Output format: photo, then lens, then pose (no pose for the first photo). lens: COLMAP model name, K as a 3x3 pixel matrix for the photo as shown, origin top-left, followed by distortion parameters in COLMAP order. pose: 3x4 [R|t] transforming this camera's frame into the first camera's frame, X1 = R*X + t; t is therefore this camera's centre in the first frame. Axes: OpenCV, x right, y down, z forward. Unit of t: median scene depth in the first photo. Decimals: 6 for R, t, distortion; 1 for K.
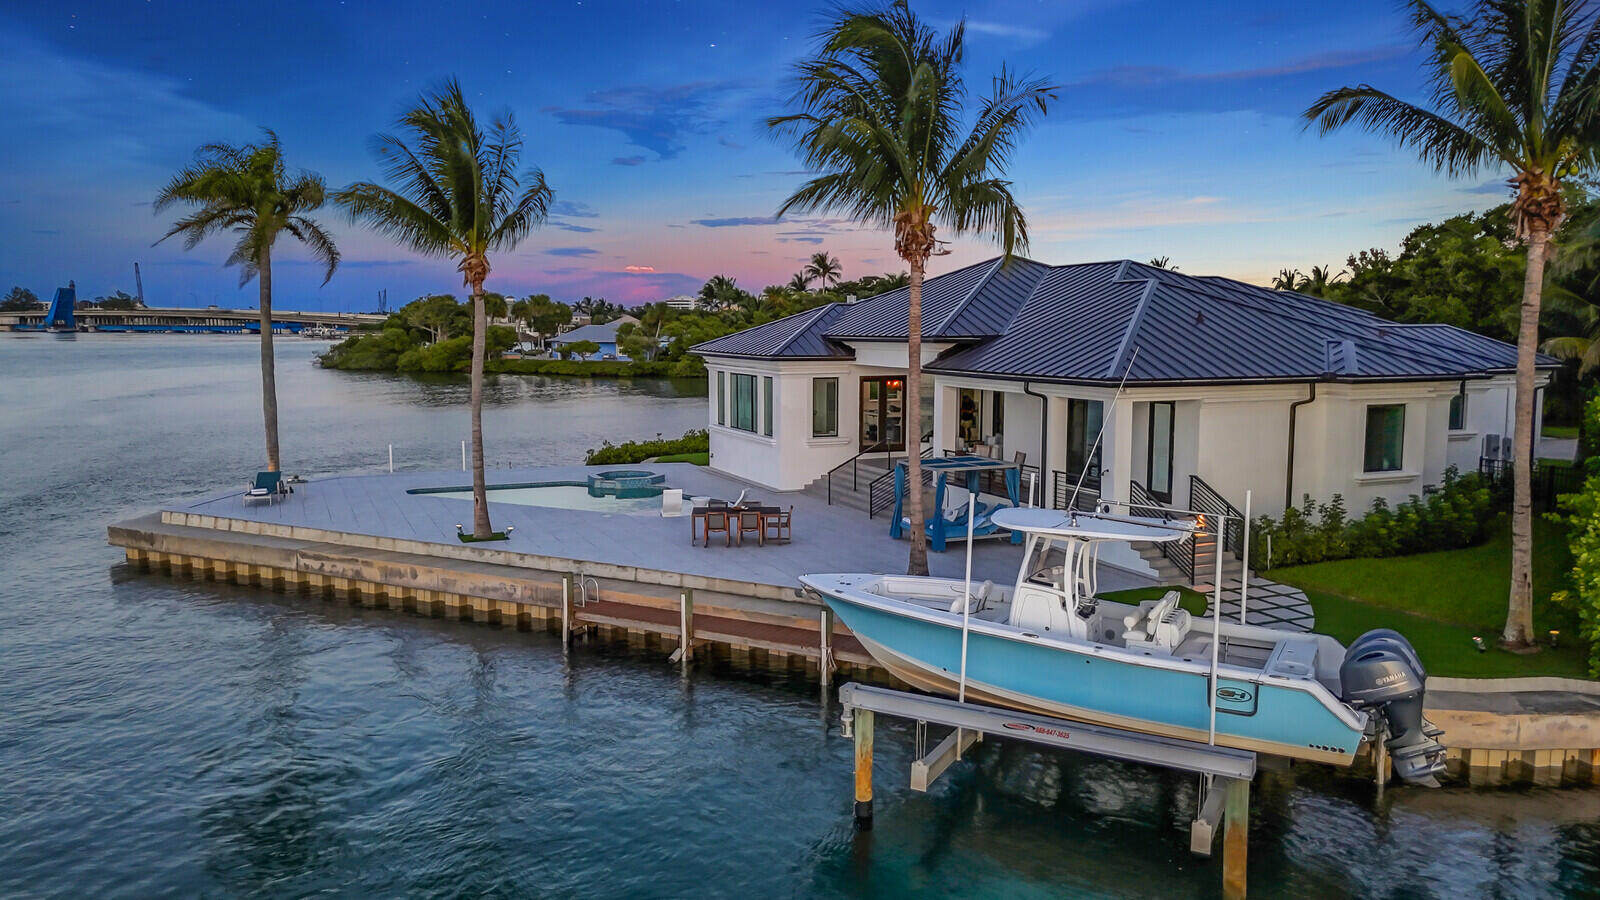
lens RADIAL K [[1188.8, 0, 800.0], [0, 1188.8, 450.0], [0, 0, 1]] dist [0.065070, -0.058407]
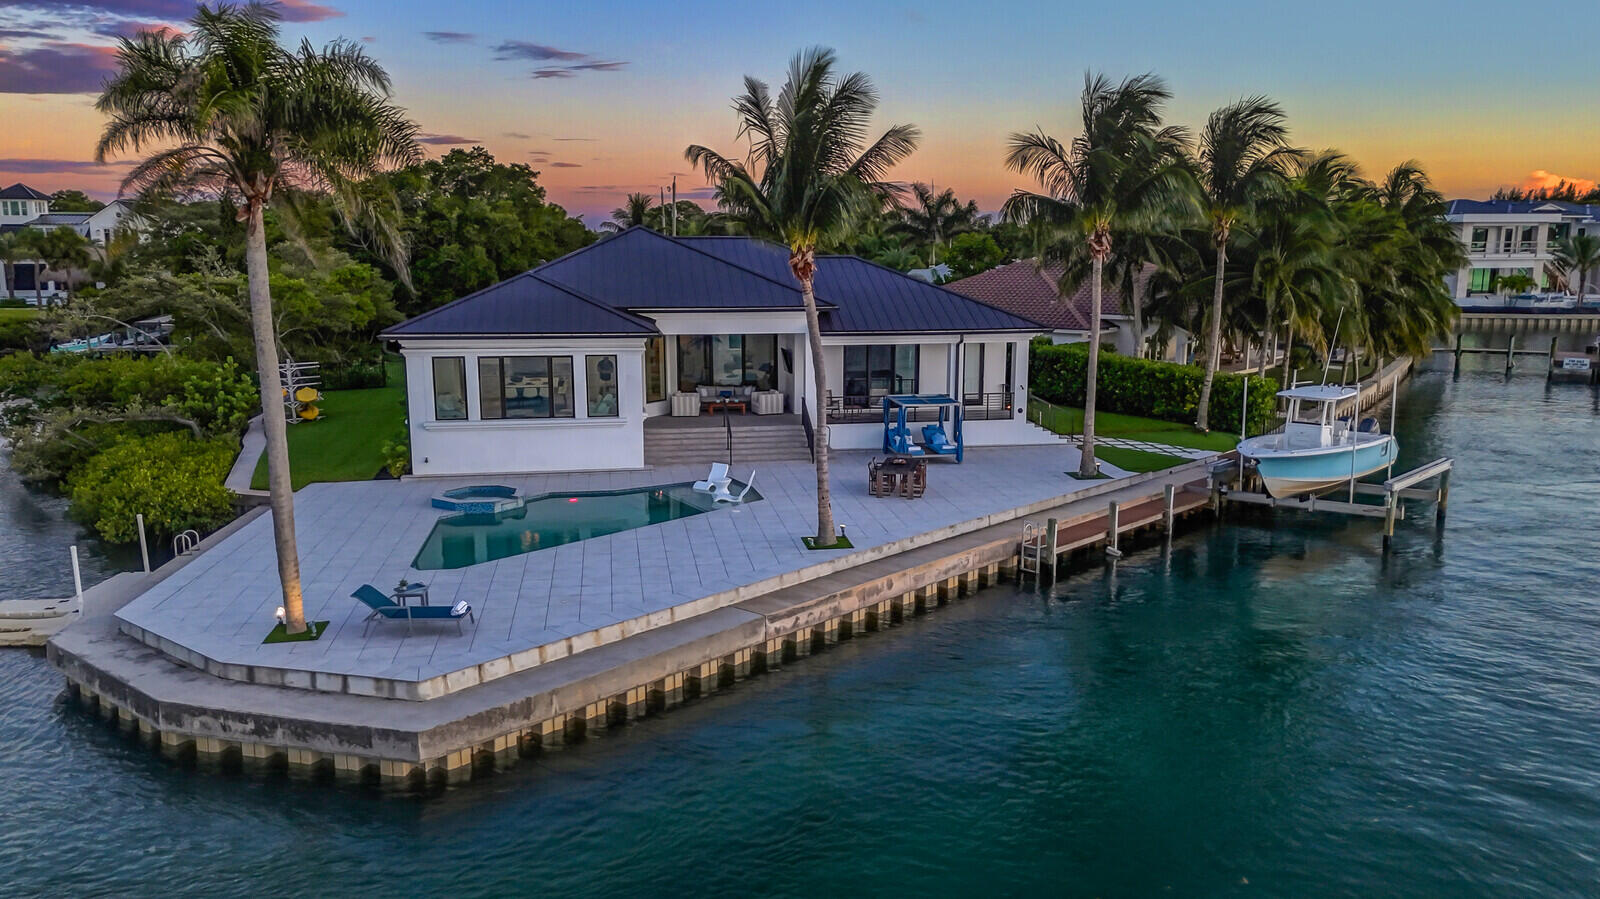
lens RADIAL K [[1188.8, 0, 800.0], [0, 1188.8, 449.5], [0, 0, 1]] dist [0.065070, -0.058407]
pose [[0.237422, -0.172252, 0.956013, -1.199929], [0.103879, 0.983012, 0.151319, -0.150965], [-0.965836, 0.063383, 0.251282, 0.794262]]
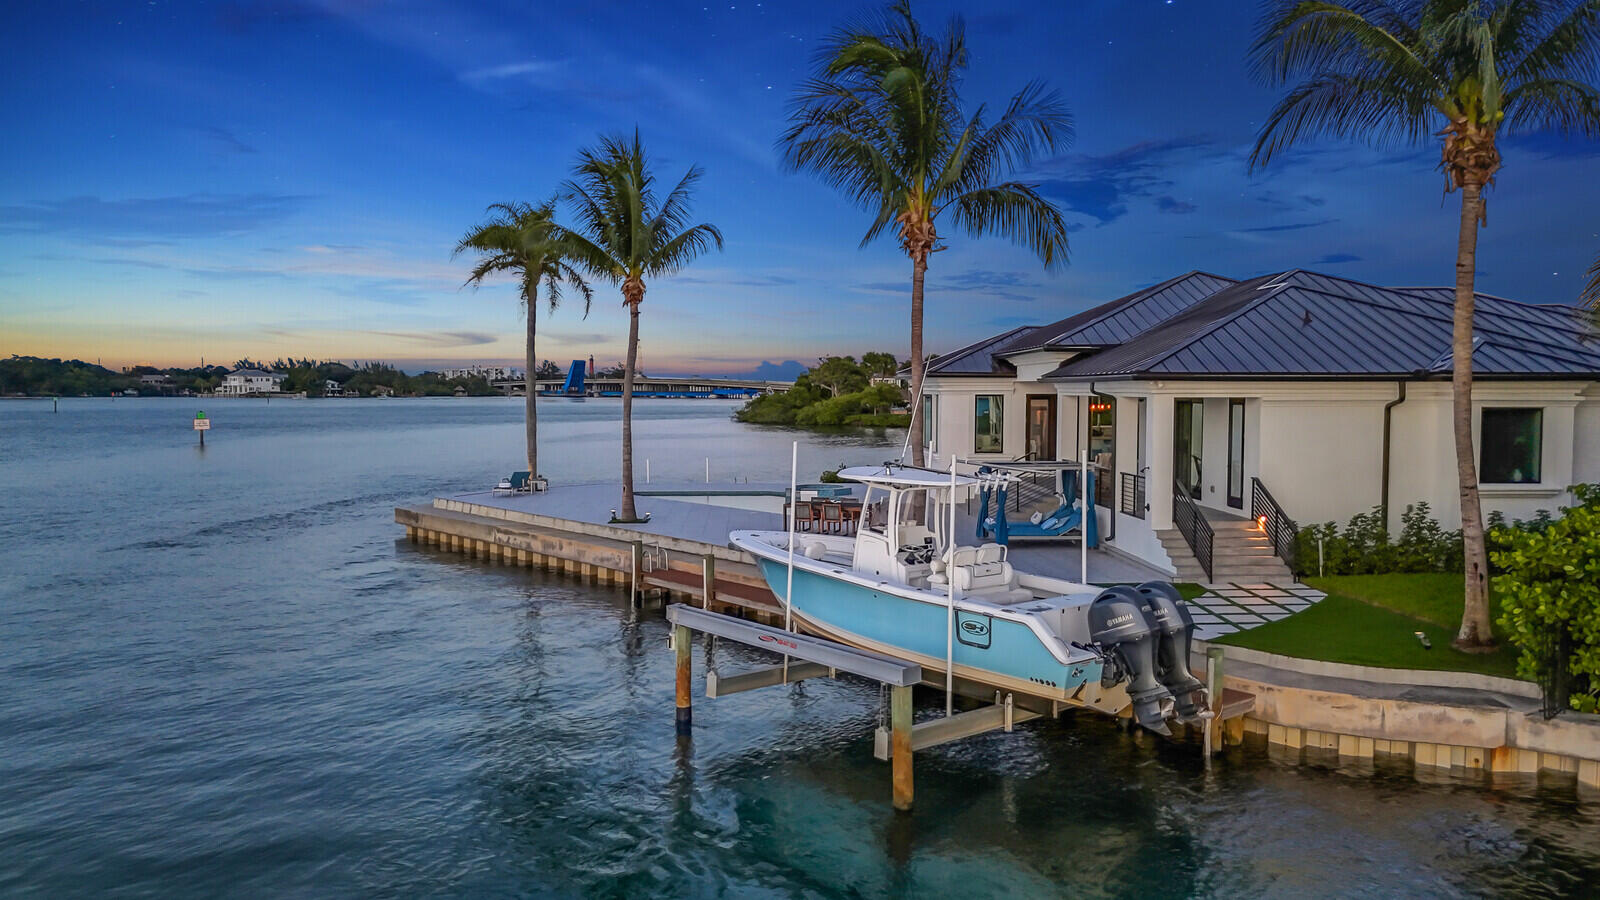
lens RADIAL K [[1188.8, 0, 800.0], [0, 1188.8, 450.0], [0, 0, 1]] dist [0.065070, -0.058407]
pose [[0.933285, 0.018990, -0.358634, 0.306541], [-0.039143, 0.998031, -0.049016, 0.055468], [0.356997, 0.059784, 0.932190, -0.015724]]
